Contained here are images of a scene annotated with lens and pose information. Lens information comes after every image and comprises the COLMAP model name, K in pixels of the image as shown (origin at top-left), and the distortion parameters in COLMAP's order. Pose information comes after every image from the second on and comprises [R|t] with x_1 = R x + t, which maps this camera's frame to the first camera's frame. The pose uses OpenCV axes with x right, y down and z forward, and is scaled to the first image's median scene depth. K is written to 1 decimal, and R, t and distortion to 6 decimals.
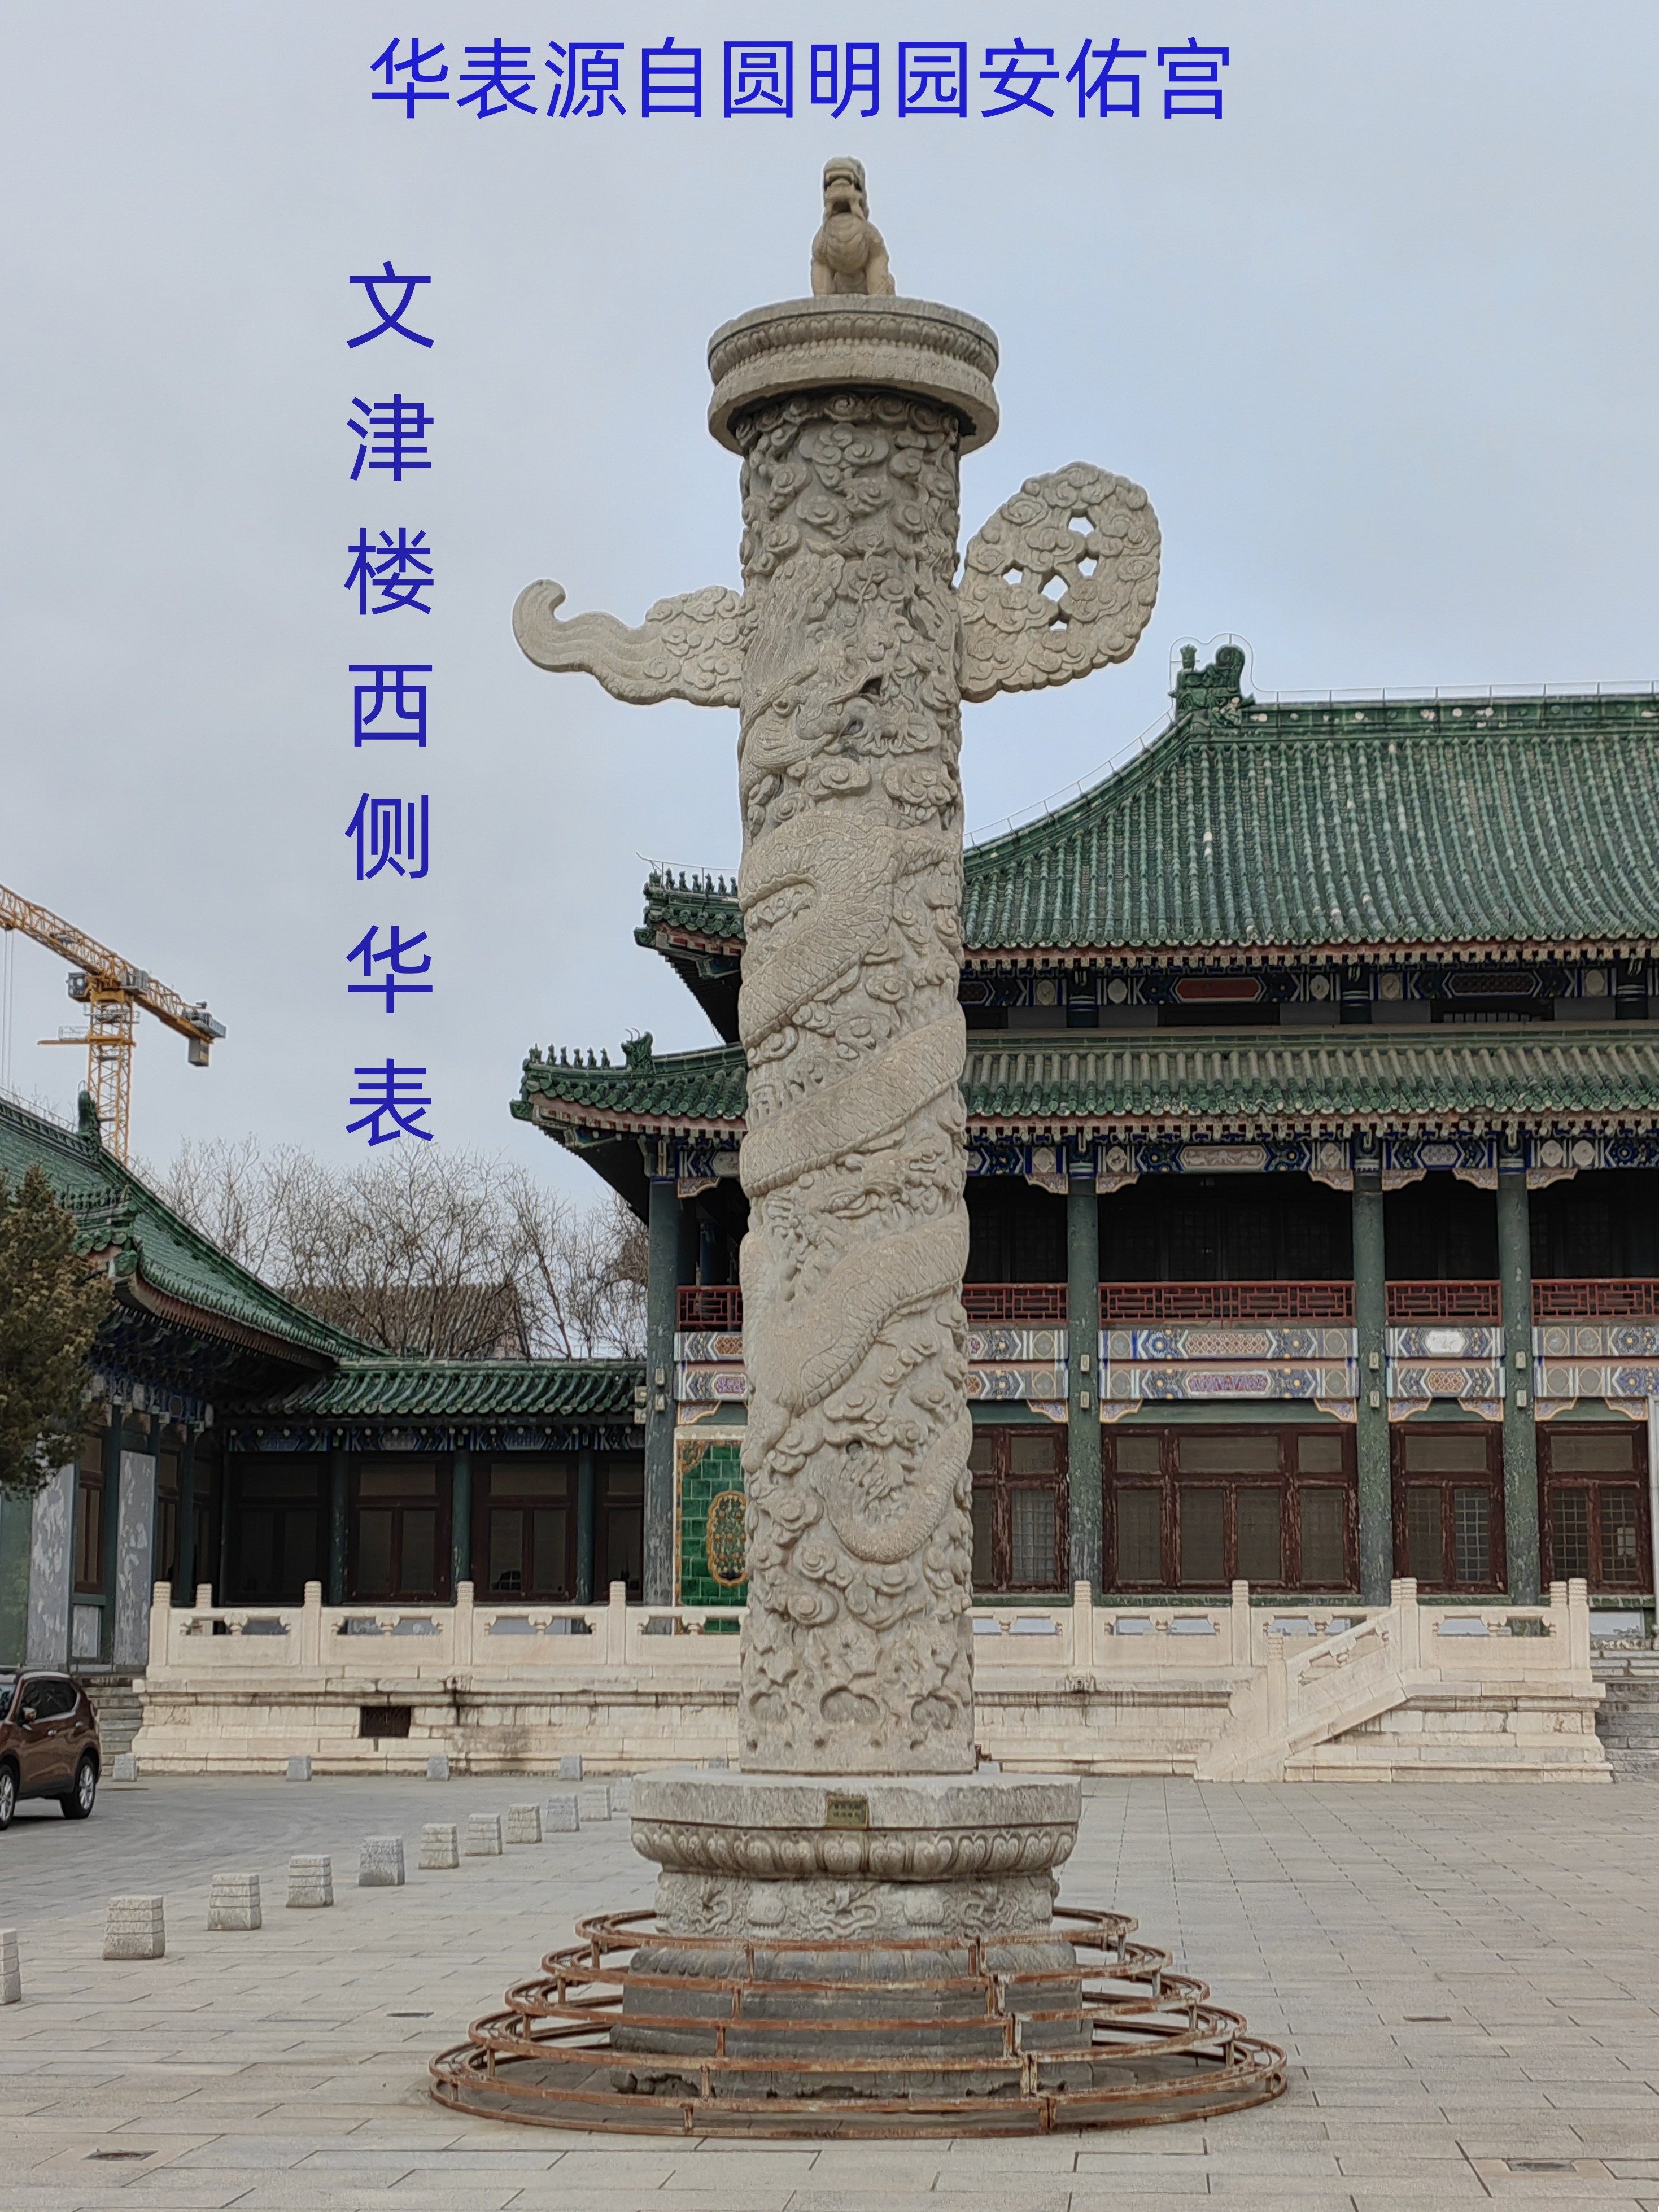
lens RADIAL K [[3520.4, 0, 828.9], [0, 3520.4, 1108.7], [0, 0, 1]] dist [0.108200, 0.000000]
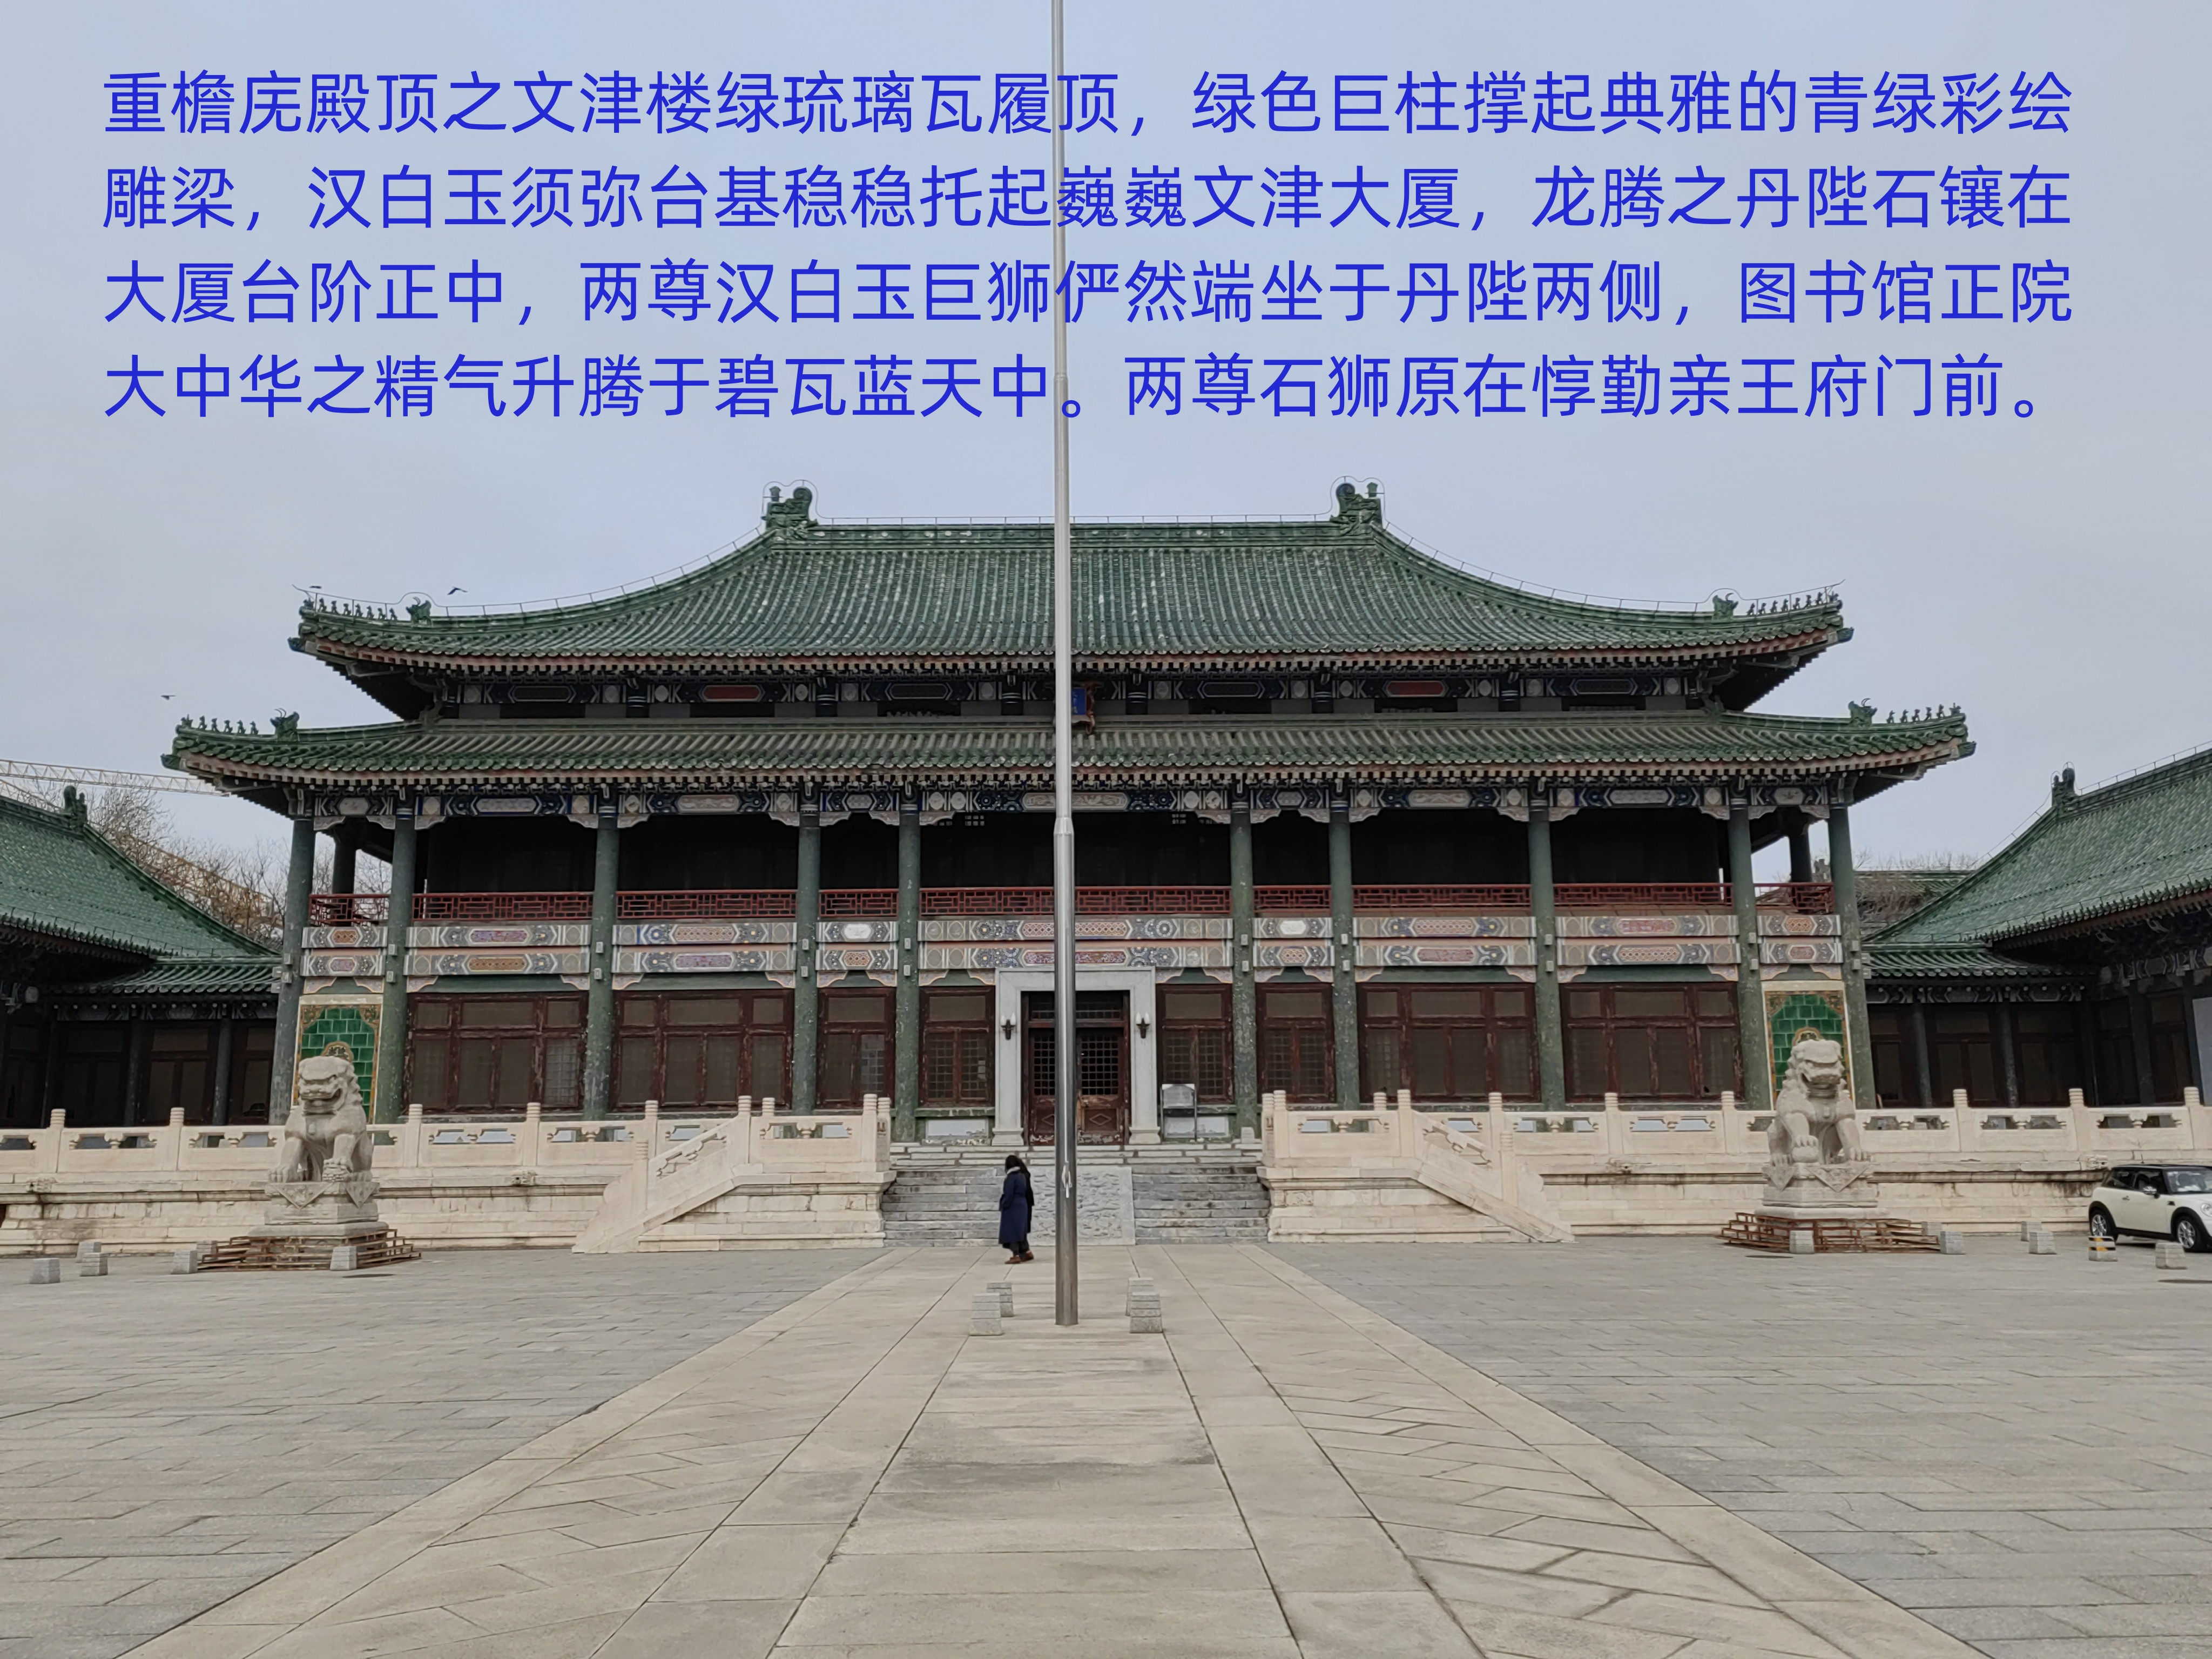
lens RADIAL K [[1733.2, 0, 1109.9], [0, 1733.2, 836.3], [0, 0, 1]] dist [0.037466, -0.028088]
pose [[0.995535, 0.005401, 0.094238, 0.208679], [-0.003084, 0.999690, -0.024715, 0.044458], [-0.094342, 0.024314, 0.995243, 0.292328]]
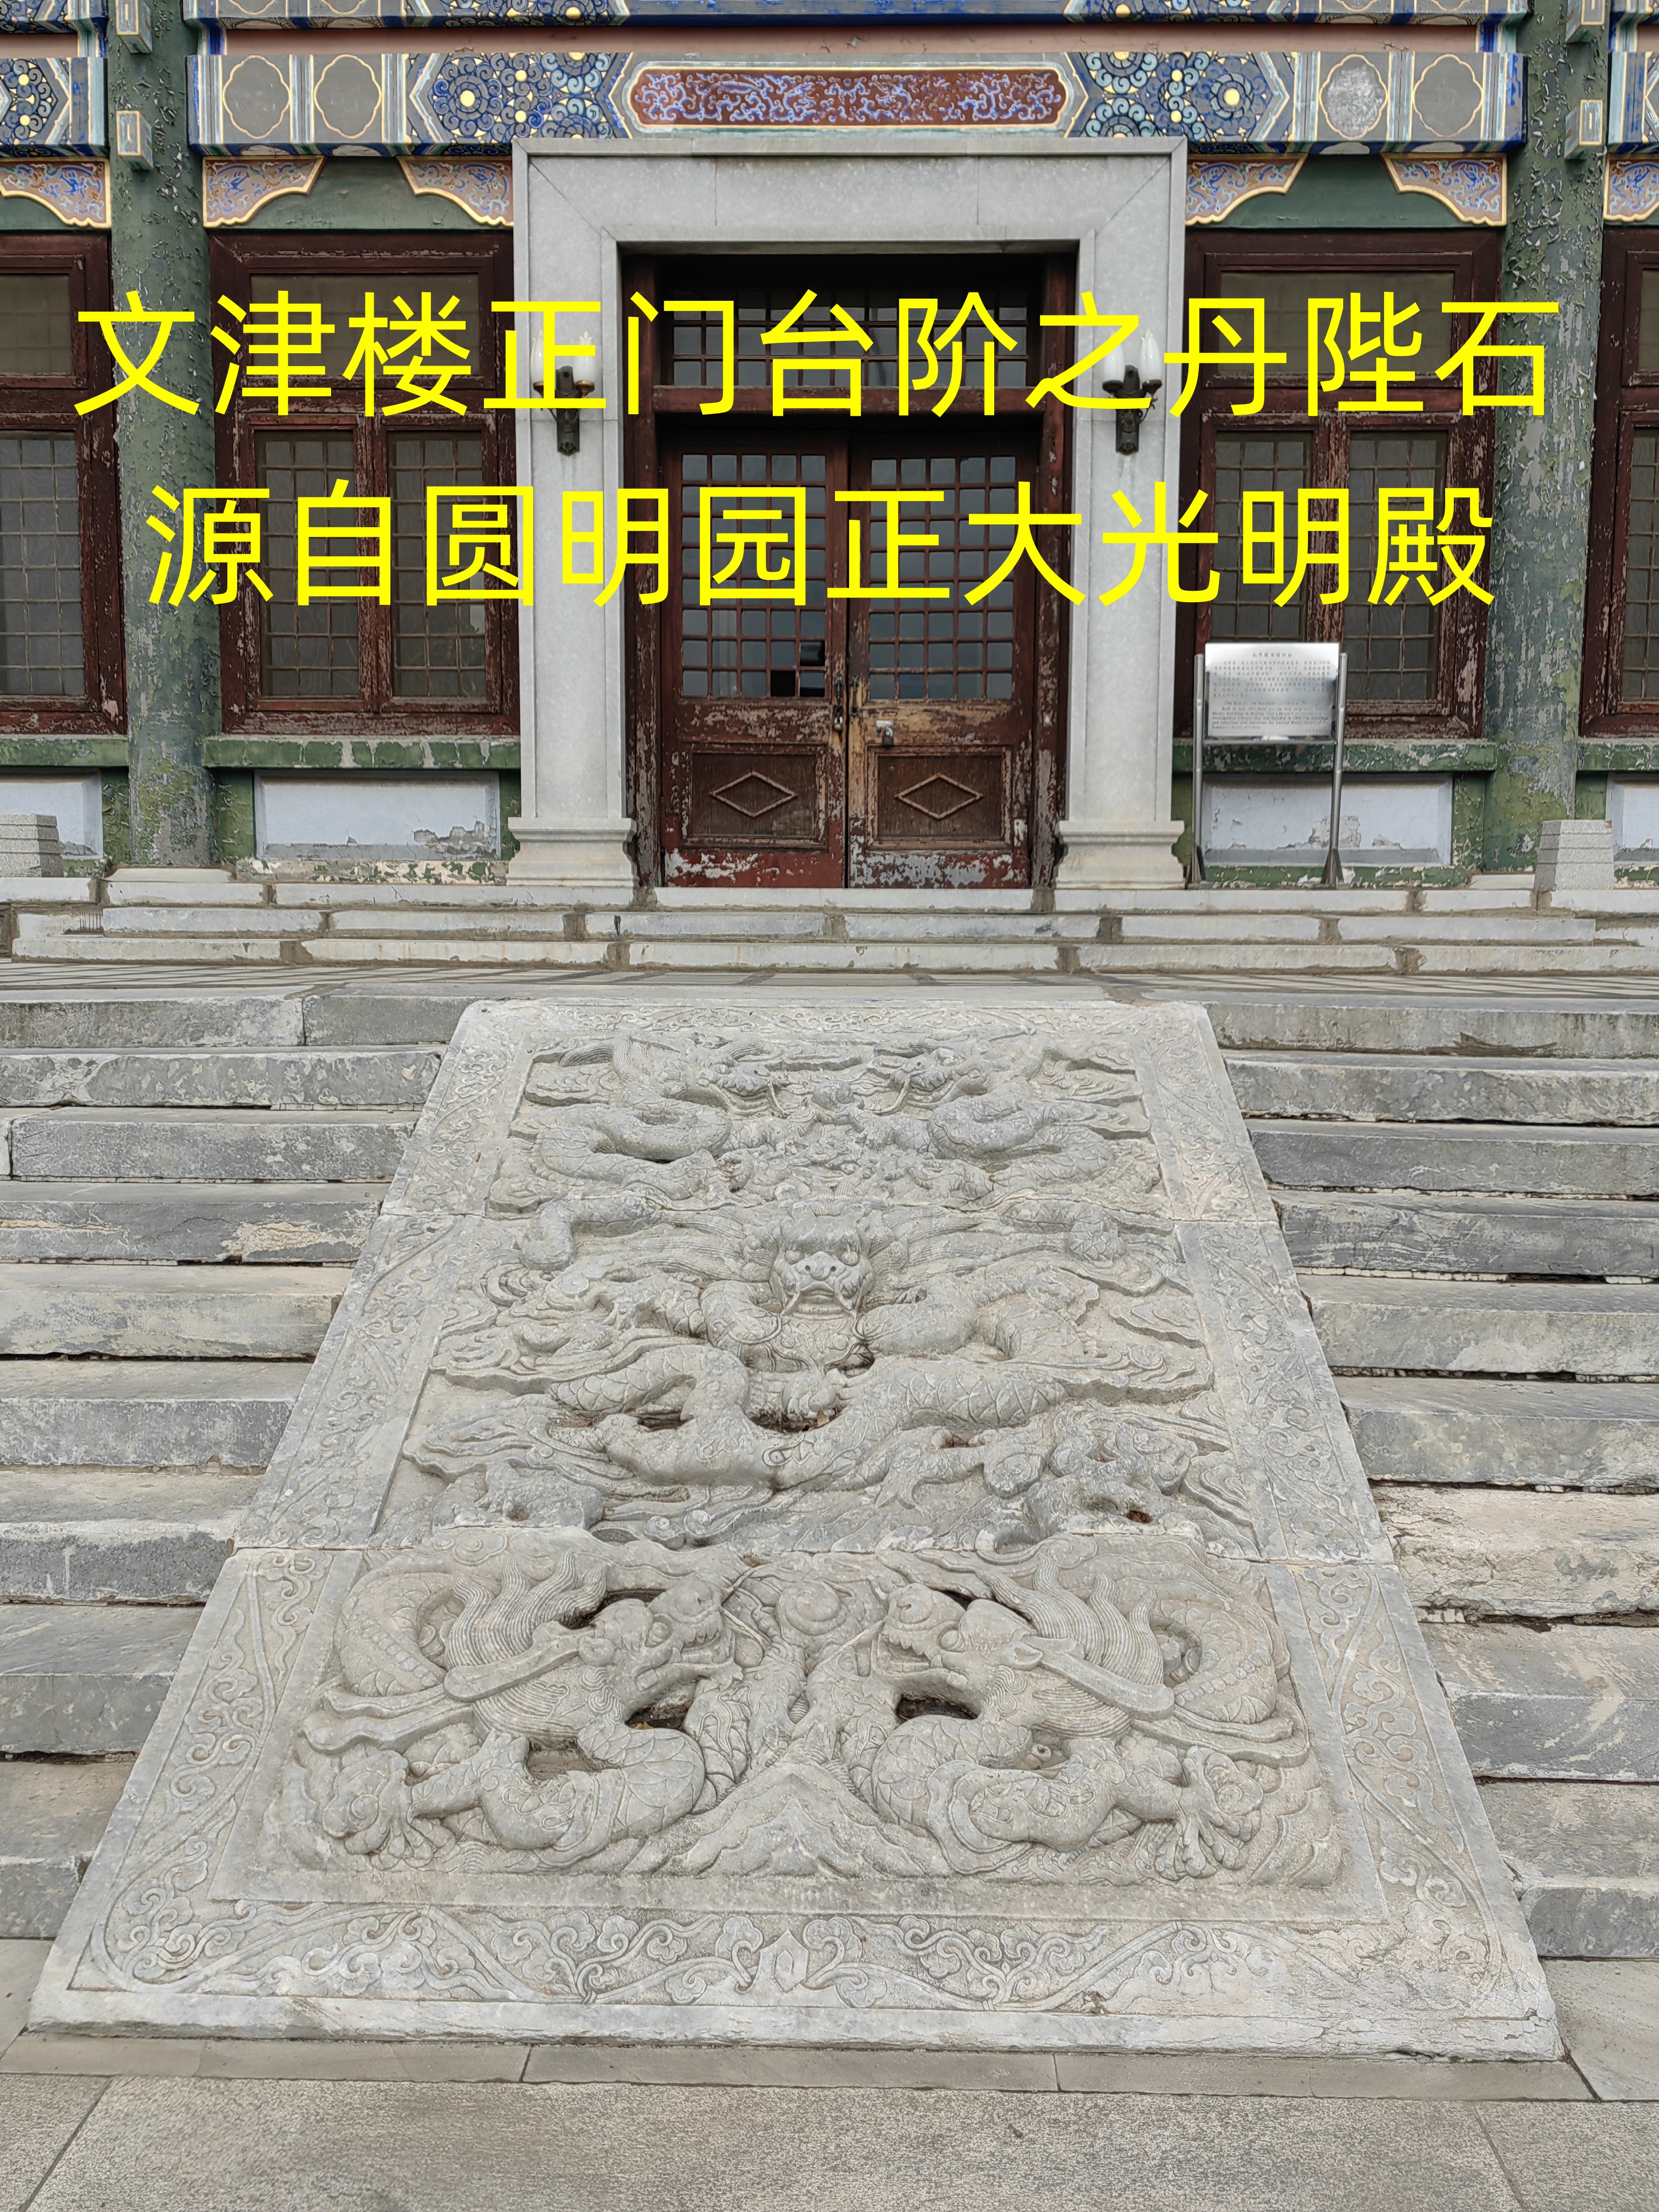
lens RADIAL K [[1733.2, 0, 825.3], [0, 1733.2, 1107.7], [0, 0, 1]] dist [0.037466, -0.028088]
pose [[0.997566, -0.000945, 0.069728, 0.246915], [-0.016960, 0.966595, 0.255748, 0.125829], [-0.067641, -0.256308, 0.964226, 0.803868]]
